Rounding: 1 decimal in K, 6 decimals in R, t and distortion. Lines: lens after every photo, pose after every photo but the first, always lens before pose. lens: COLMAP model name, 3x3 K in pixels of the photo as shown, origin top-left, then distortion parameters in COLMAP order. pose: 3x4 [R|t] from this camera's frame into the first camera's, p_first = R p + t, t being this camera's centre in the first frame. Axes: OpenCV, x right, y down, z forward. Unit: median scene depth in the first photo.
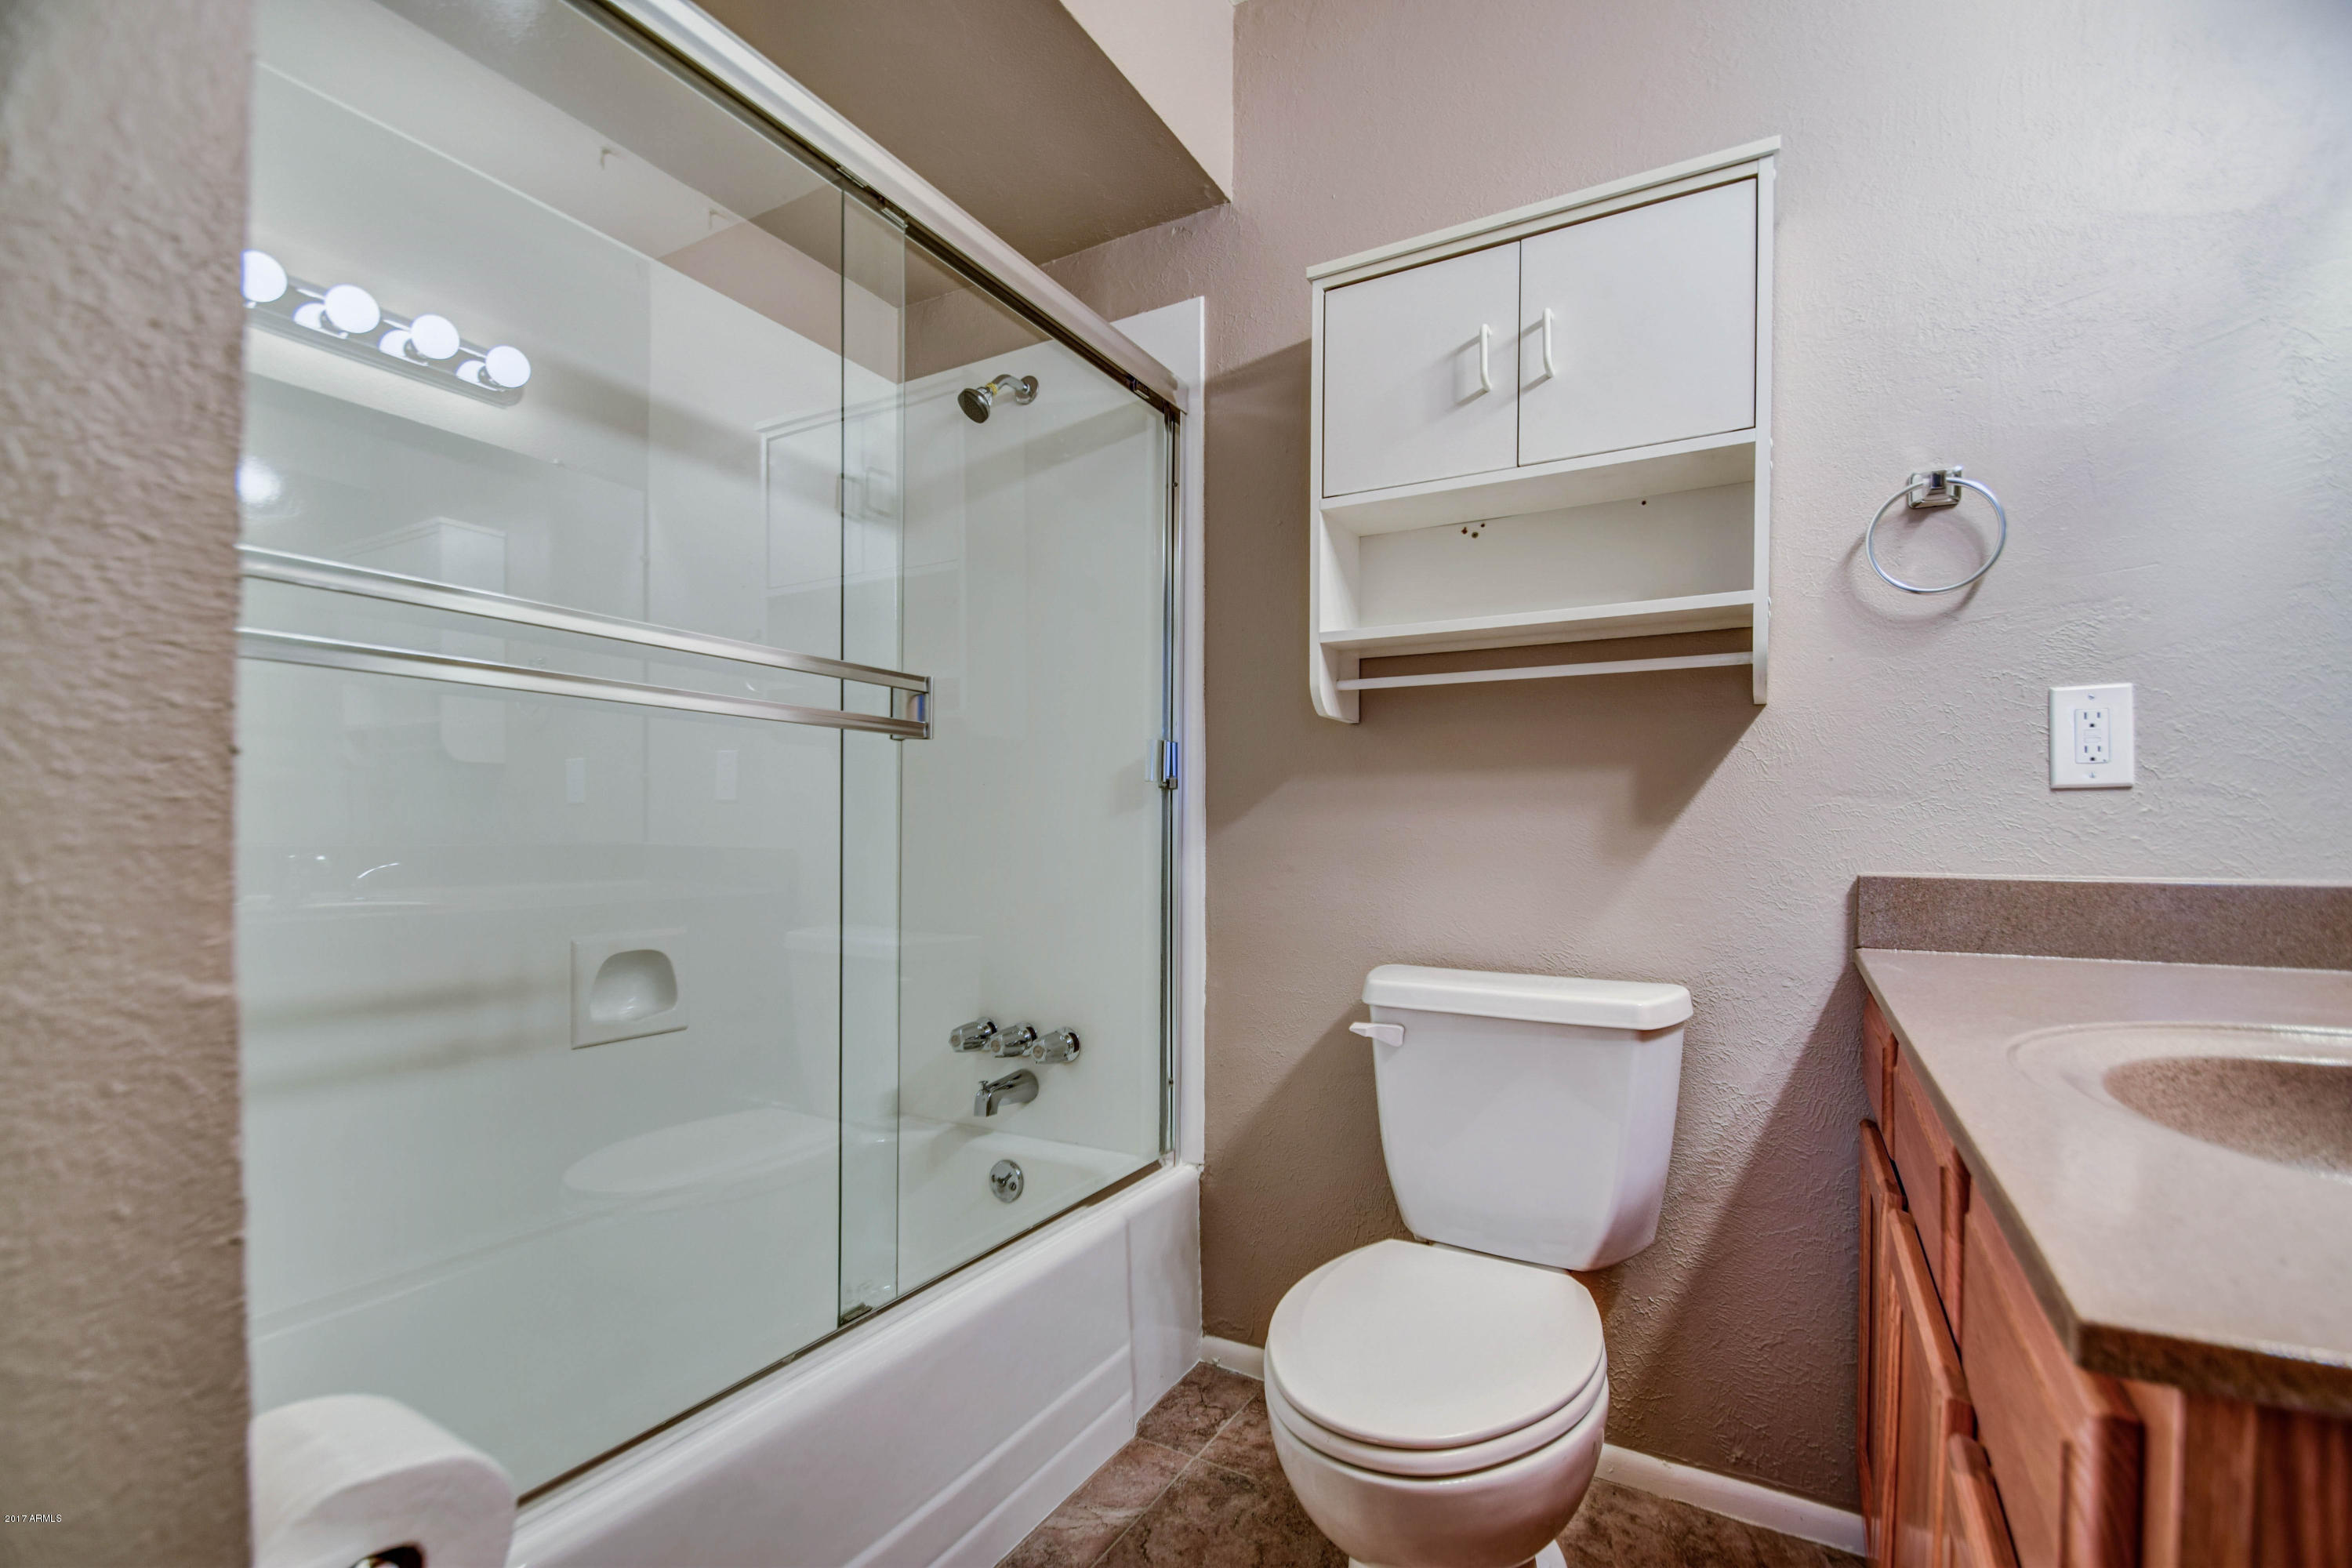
lens RADIAL K [[1039.5, 0, 1180.4], [0, 1039.5, 836.5], [0, 0, 1]] dist [0.015963, -0.016022]
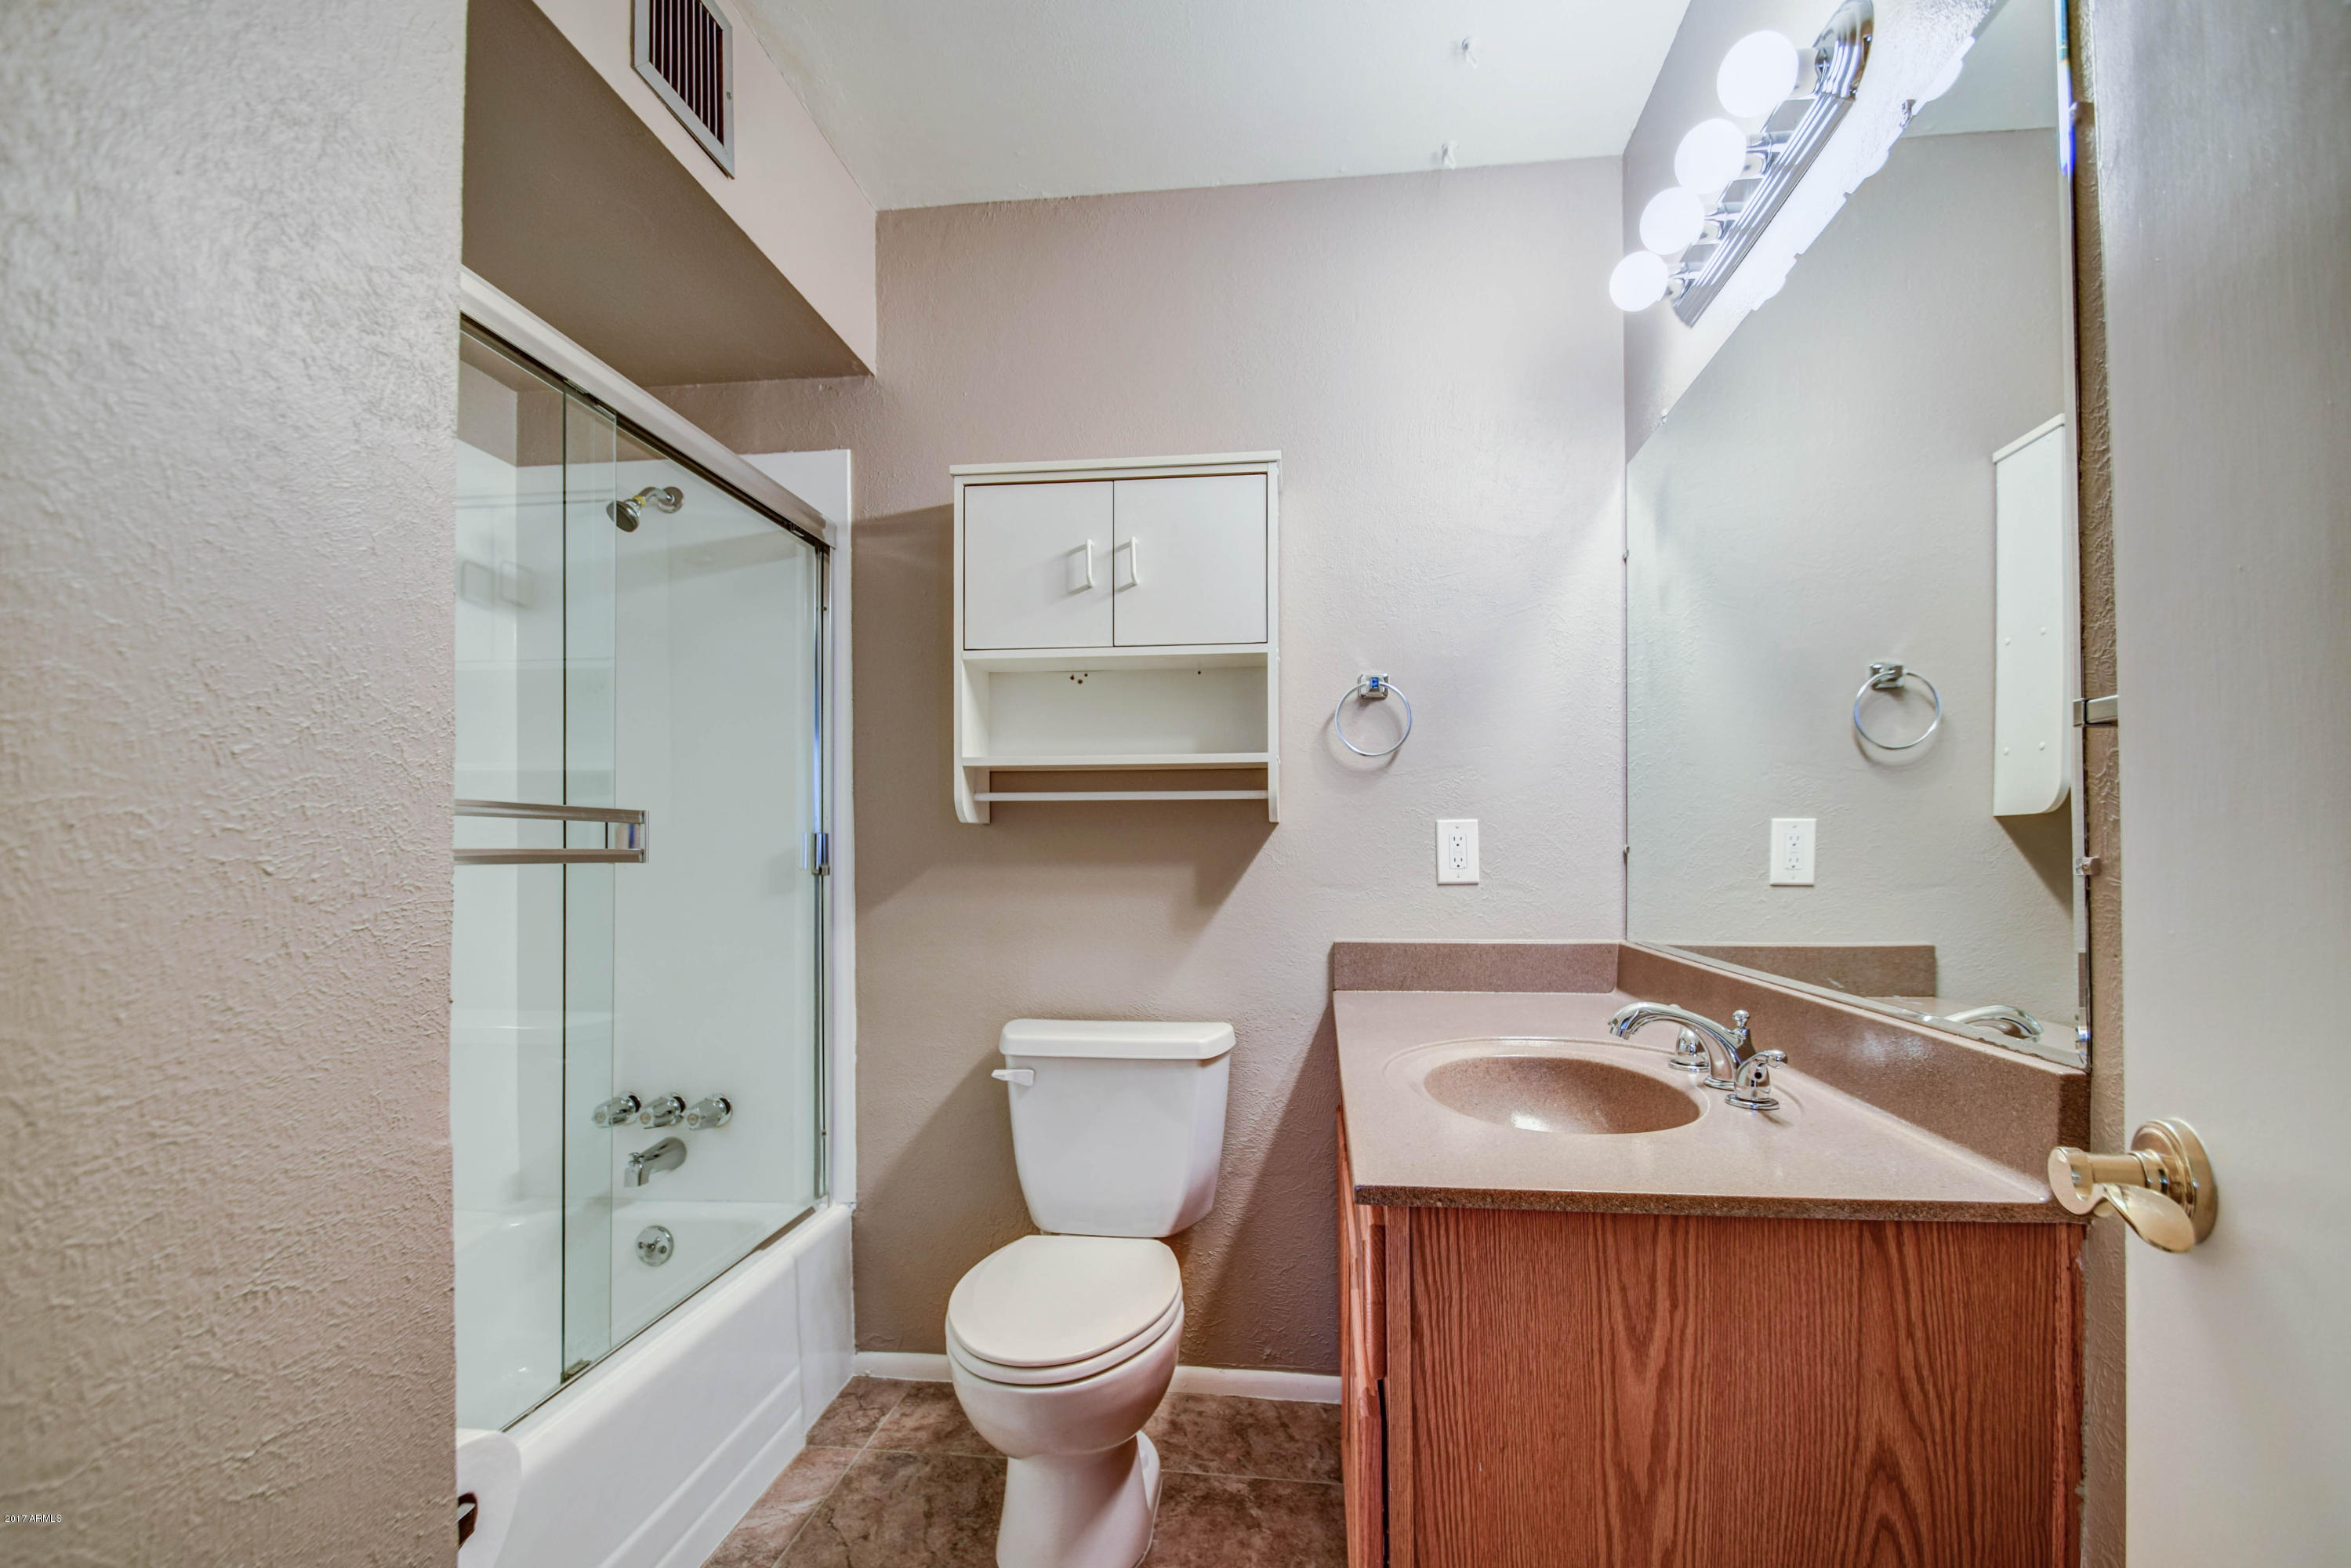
lens RADIAL K [[1061.0, 0, 1182.8], [0, 1061.0, 838.4], [0, 0, 1]] dist [0.013145, -0.016883]
pose [[0.921140, -0.004603, 0.389205, -0.129899], [0.011375, 0.999821, -0.015099, -0.084634], [-0.389066, 0.018336, 0.921028, -0.296204]]
